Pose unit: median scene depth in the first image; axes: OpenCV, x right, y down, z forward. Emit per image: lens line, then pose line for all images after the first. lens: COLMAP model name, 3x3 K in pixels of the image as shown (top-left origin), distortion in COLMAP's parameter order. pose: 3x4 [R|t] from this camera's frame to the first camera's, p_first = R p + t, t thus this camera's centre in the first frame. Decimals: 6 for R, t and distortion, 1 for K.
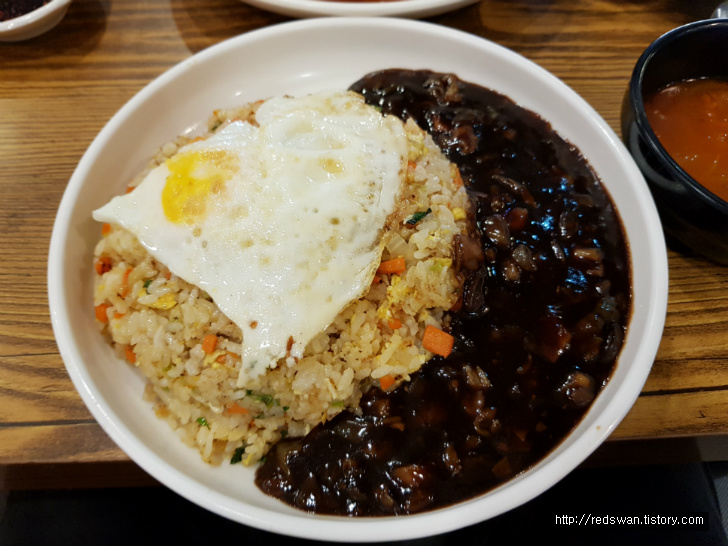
lens RADIAL K [[553.7, 0, 364.0], [0, 553.7, 273.0], [0, 0, 1]] dist [-0.036820, -0.000908]
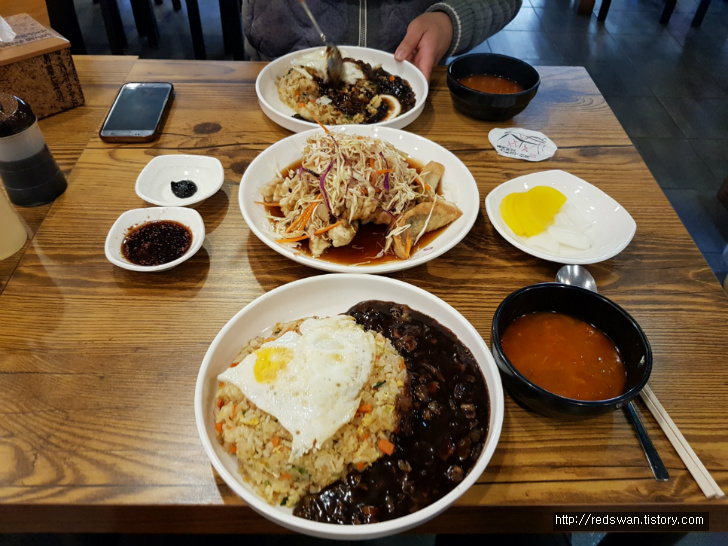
lens RADIAL K [[553.7, 0, 364.0], [0, 553.7, 273.0], [0, 0, 1]] dist [-0.036820, -0.000908]
pose [[0.999290, 0.037686, 0.000063, 0.027630], [-0.036024, 0.955688, -0.292169, 0.107344], [-0.011071, 0.291959, 0.956367, -1.108144]]
